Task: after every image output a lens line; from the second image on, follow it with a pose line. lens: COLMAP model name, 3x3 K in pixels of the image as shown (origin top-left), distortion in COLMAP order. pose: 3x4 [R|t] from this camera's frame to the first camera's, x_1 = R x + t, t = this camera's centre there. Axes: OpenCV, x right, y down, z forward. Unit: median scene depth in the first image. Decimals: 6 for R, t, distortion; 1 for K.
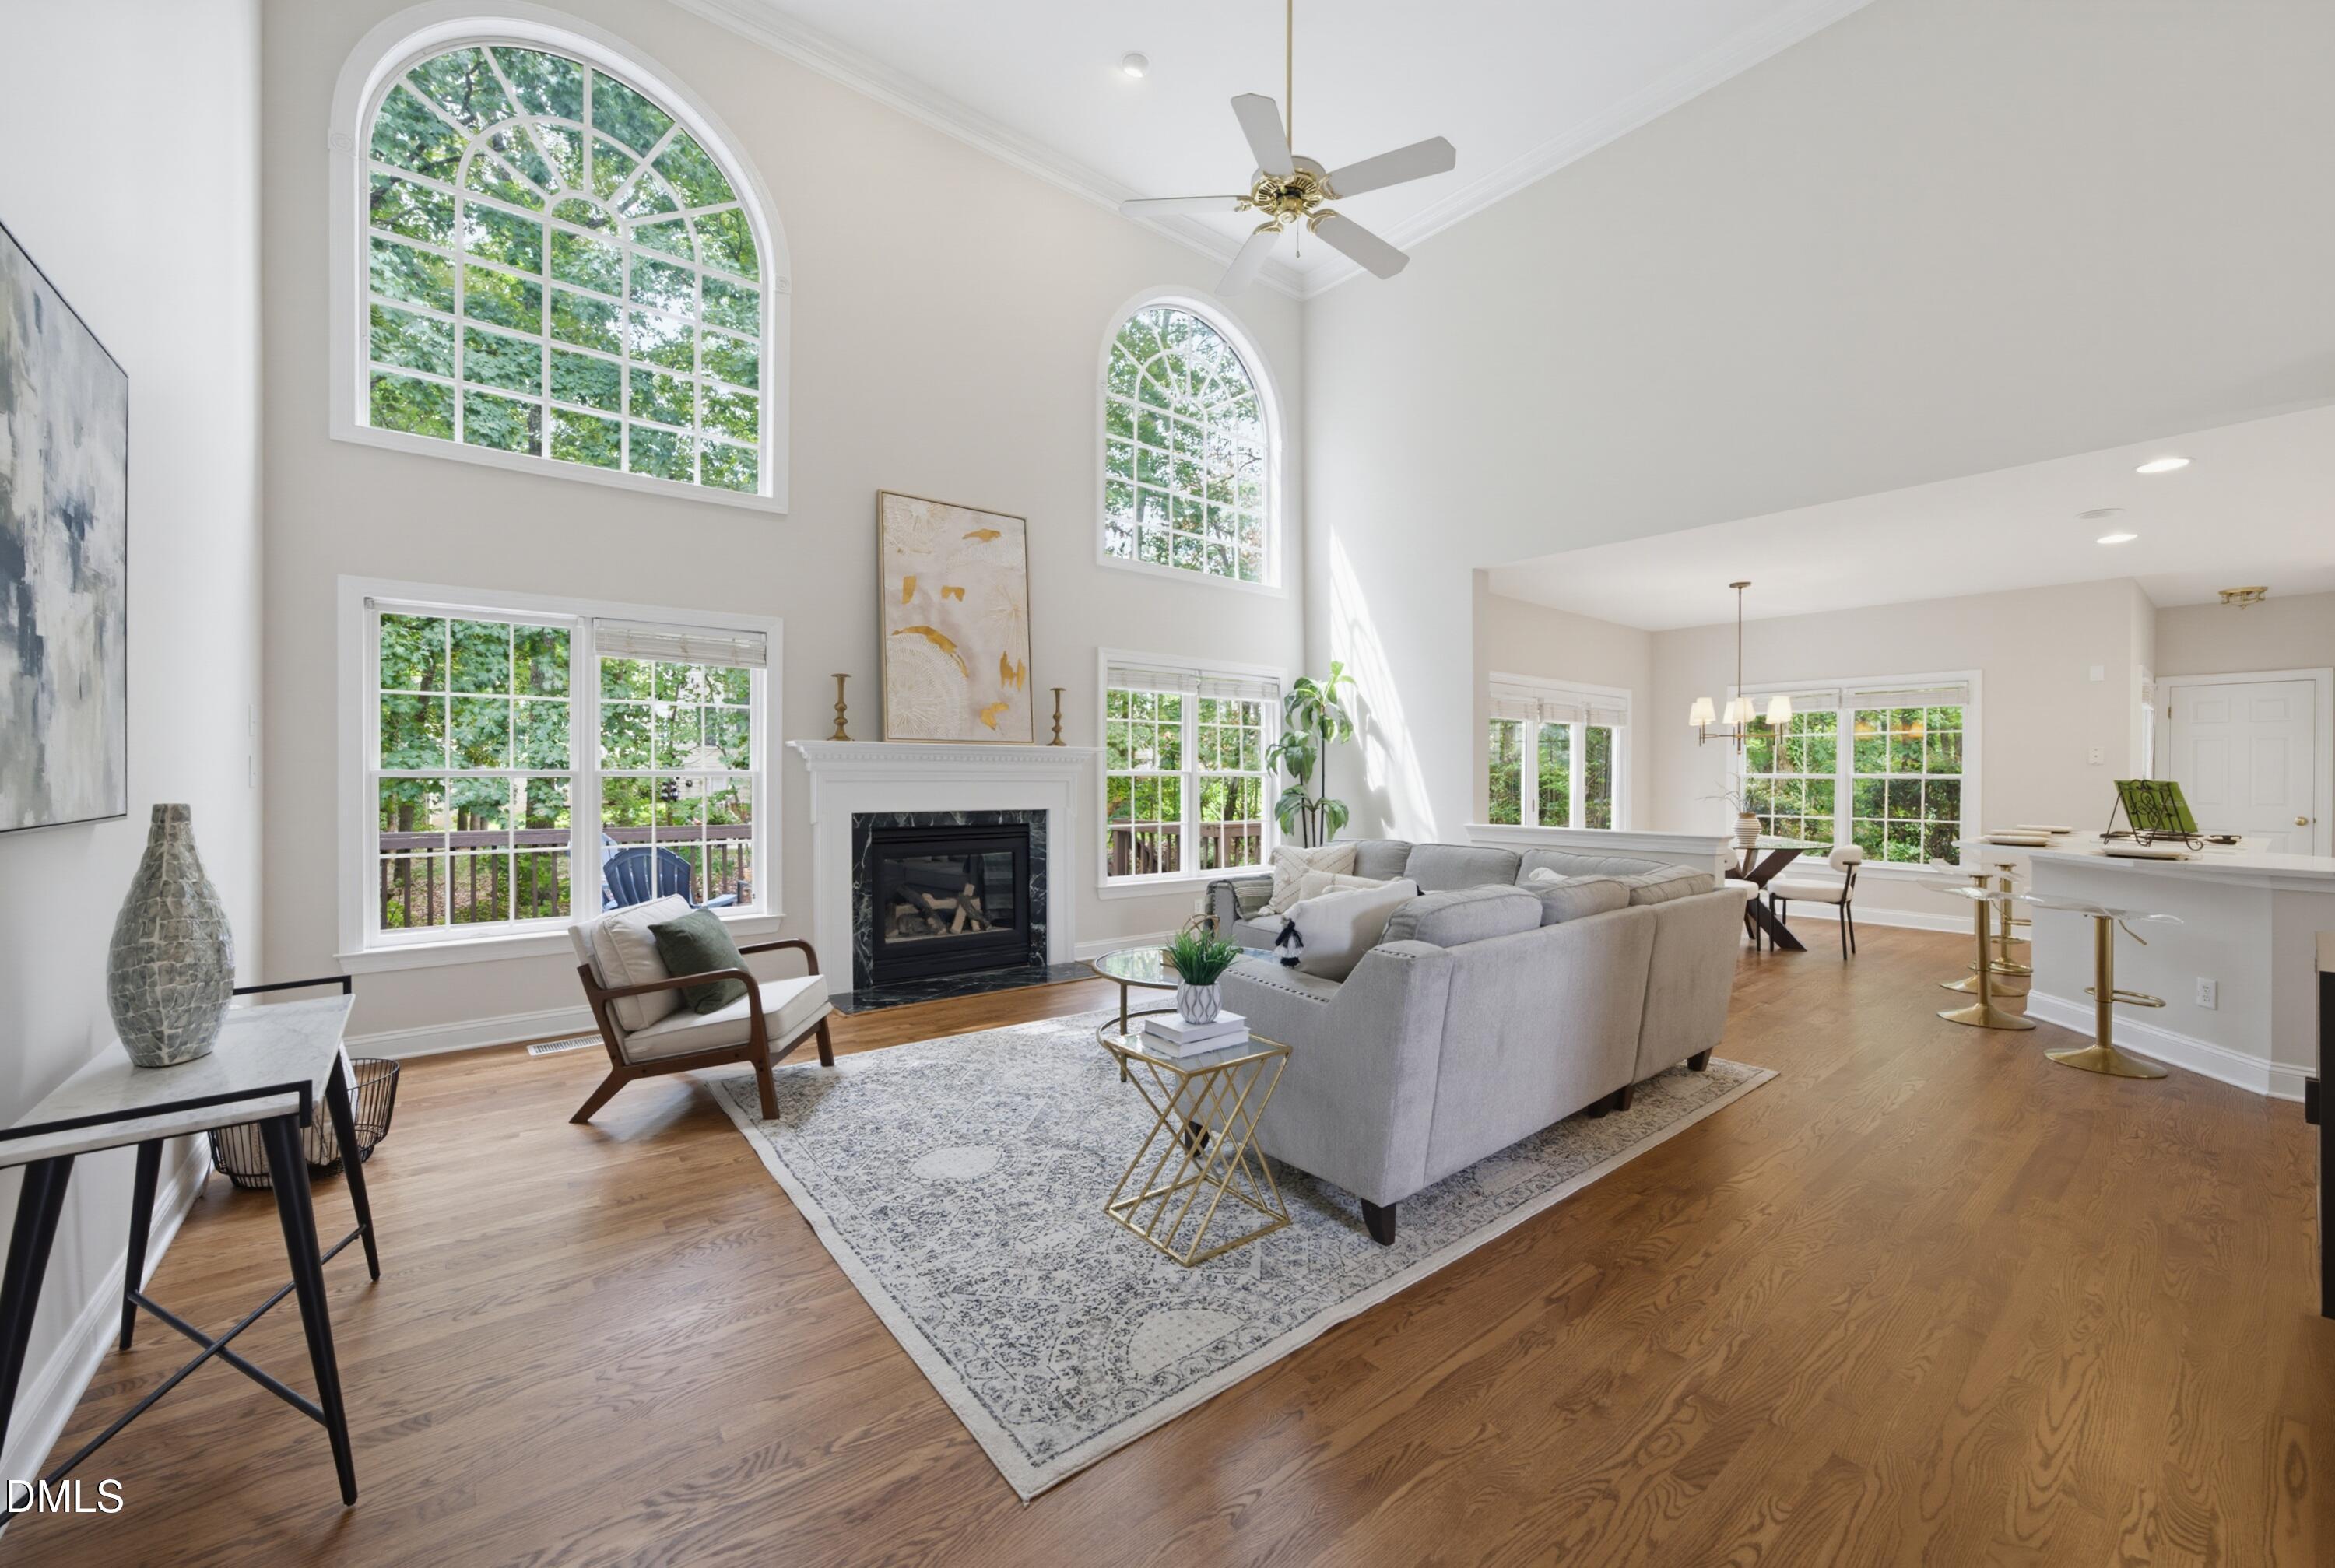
lens RADIAL K [[898.7, 0, 1153.8], [0, 898.7, 780.0], [0, 0, 1]] dist [-0.014817, 0.001586]
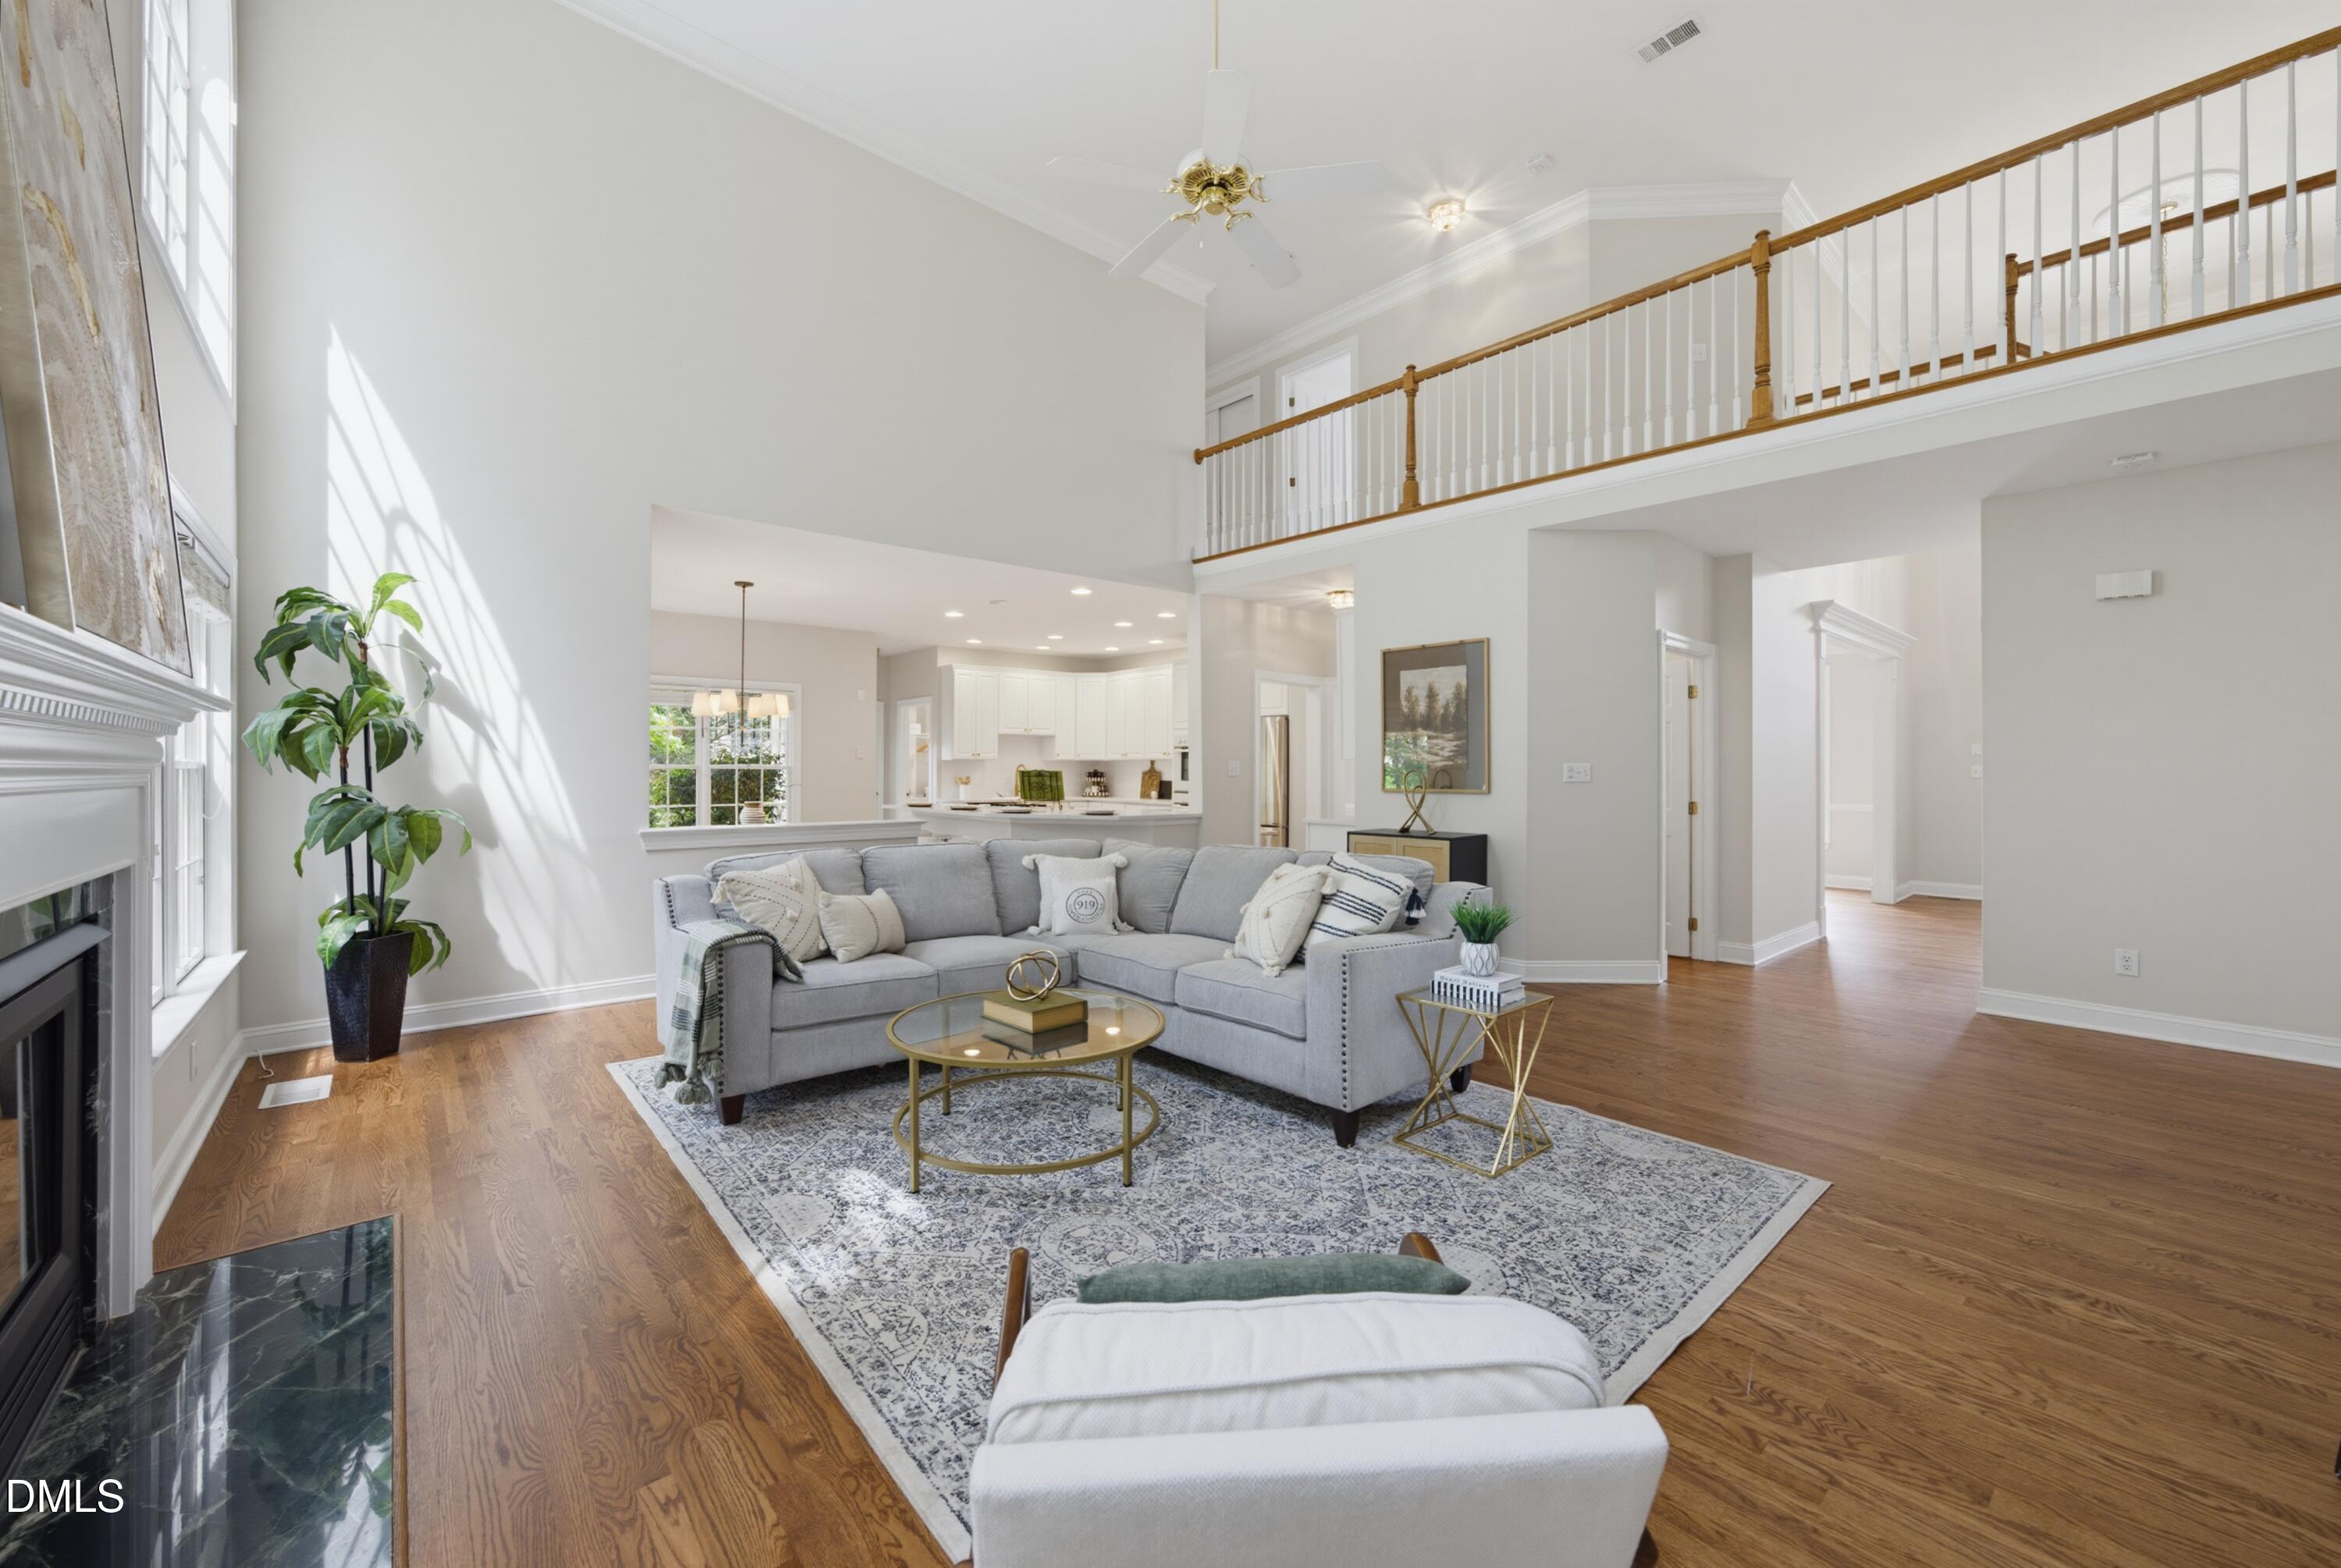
lens RADIAL K [[900.9, 0, 1157.4], [0, 900.9, 768.7], [0, 0, 1]] dist [-0.014817, 0.001586]
pose [[-0.037681, -0.004137, 0.999281, -0.648912], [-0.000275, 0.999991, 0.004129, -0.010800], [-0.999290, -0.000119, -0.037682, 0.836585]]
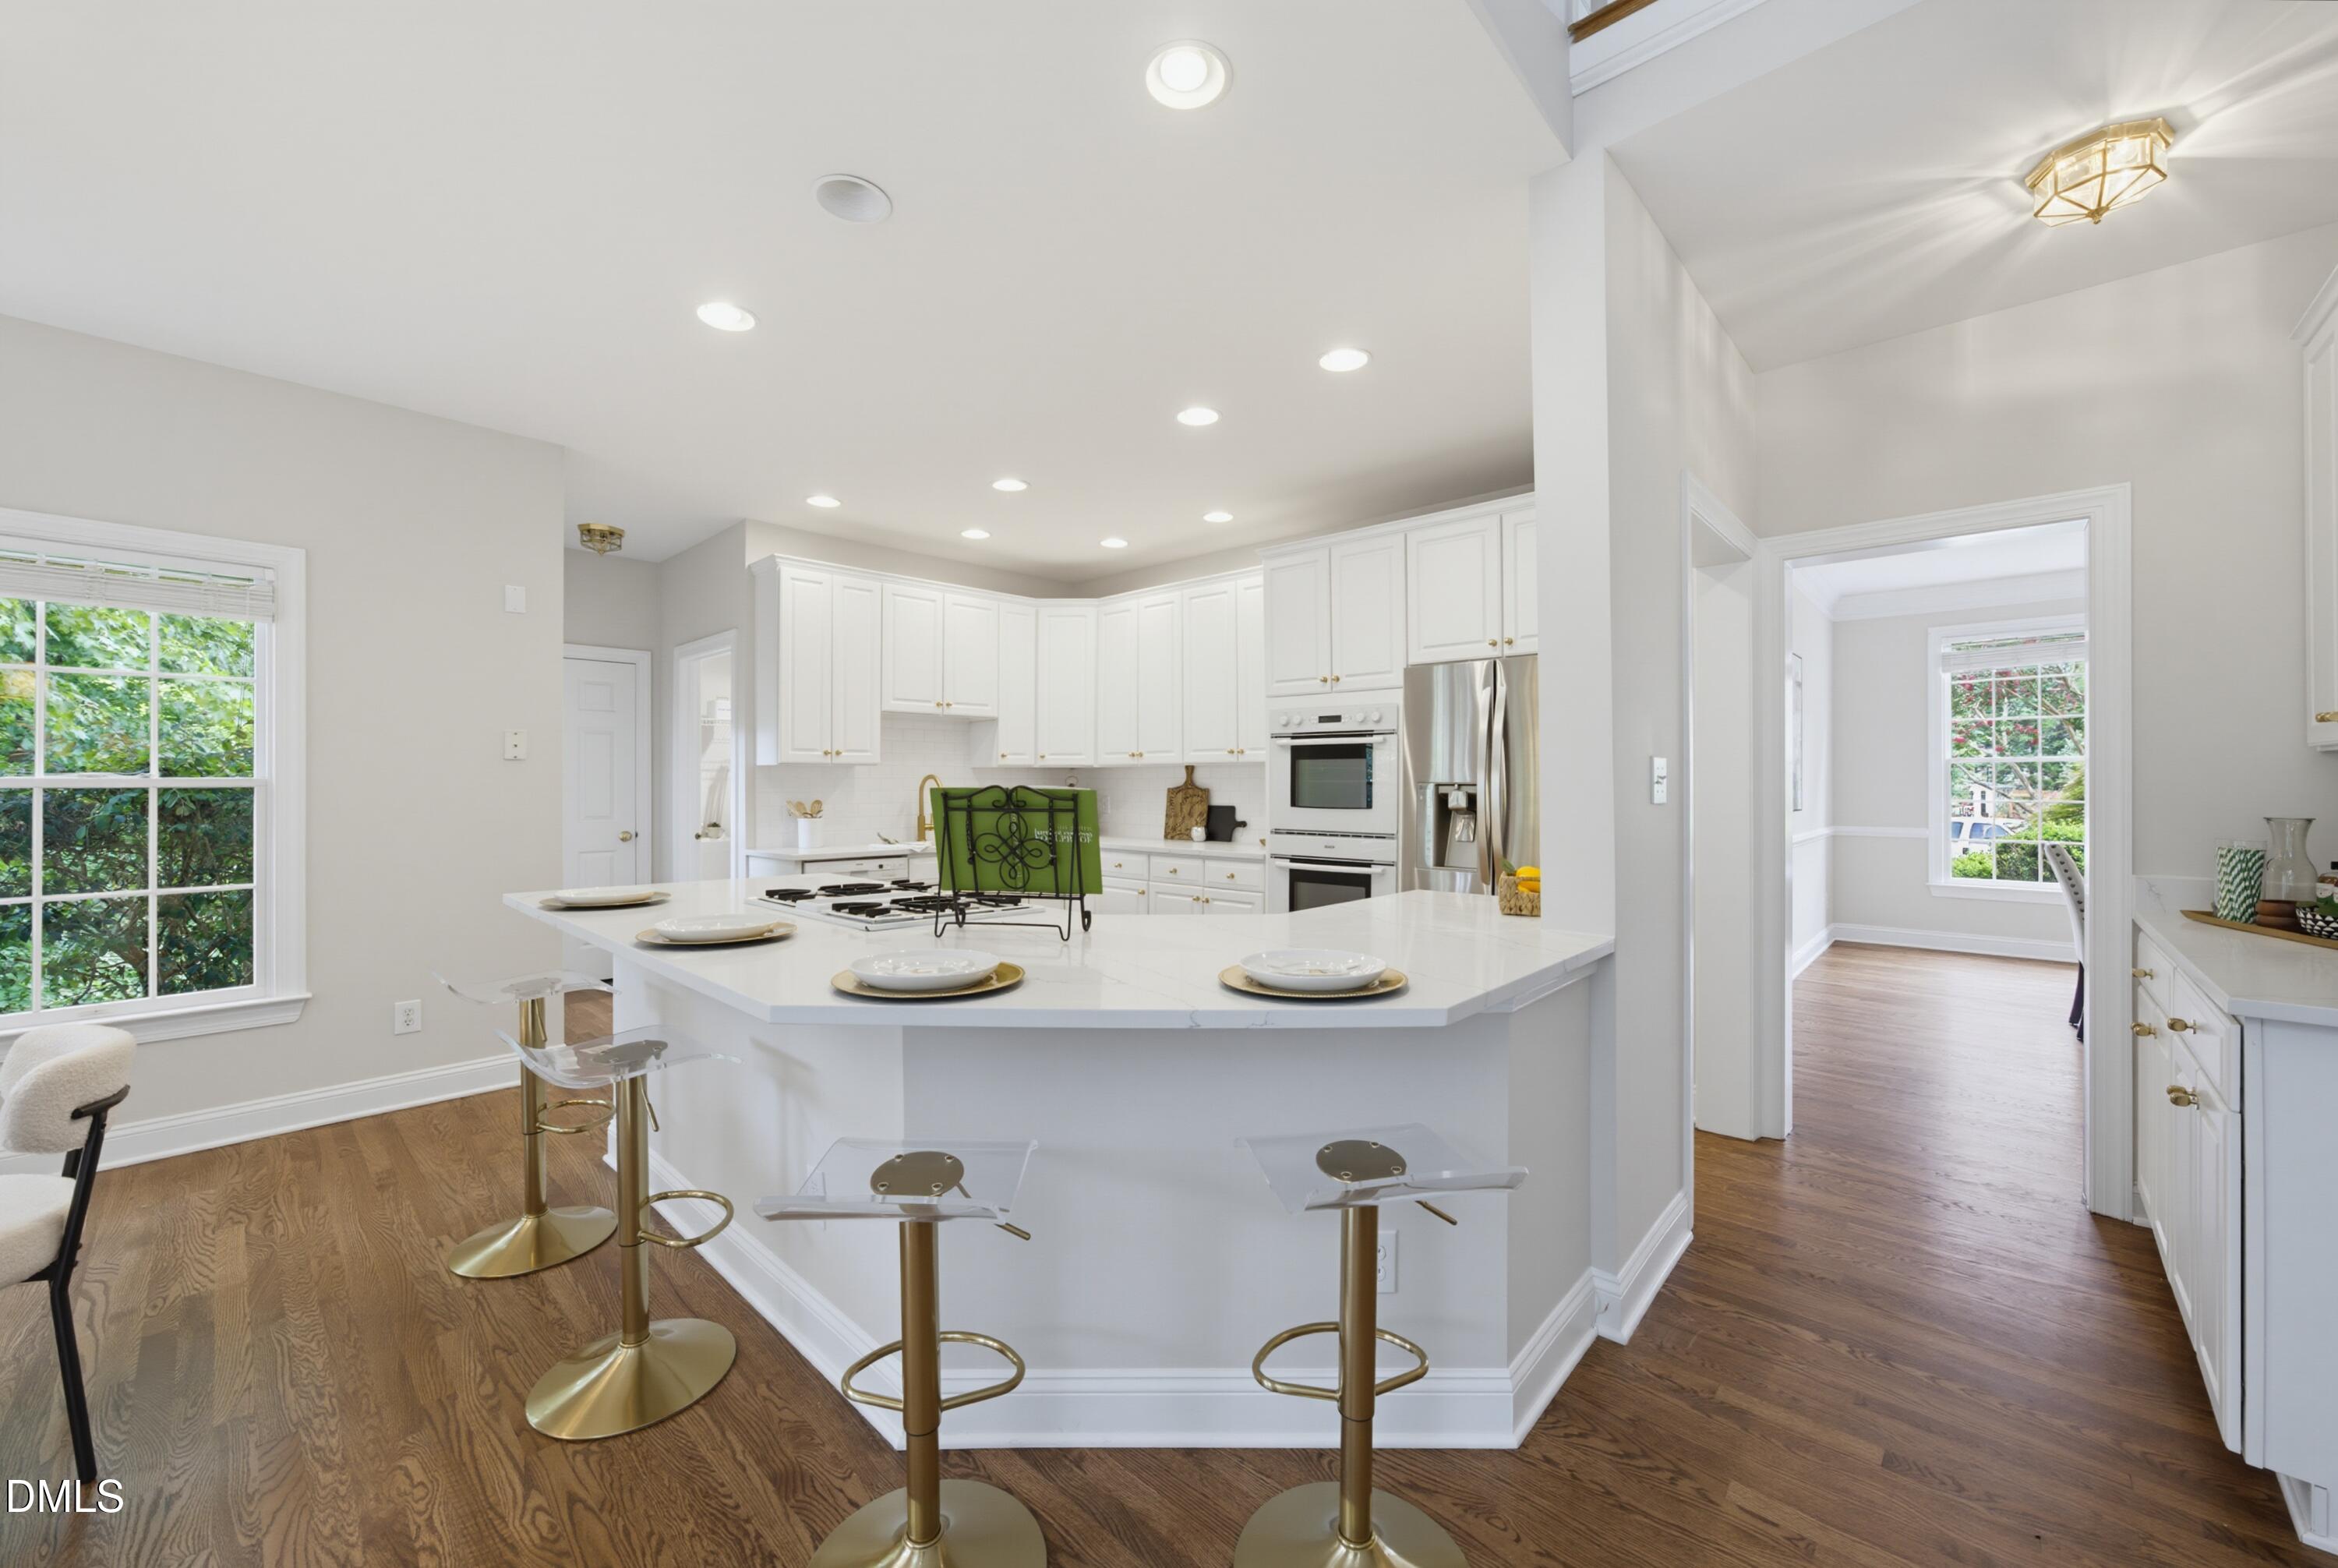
lens RADIAL K [[899.9, 0, 1170.3], [0, 899.9, 775.7], [0, 0, 1]] dist [-0.014817, 0.001586]
pose [[-0.154526, 0.005289, 0.987975, 0.646718], [0.004837, 0.999978, -0.004597, -0.003574], [-0.987977, 0.004068, -0.154548, 0.990532]]
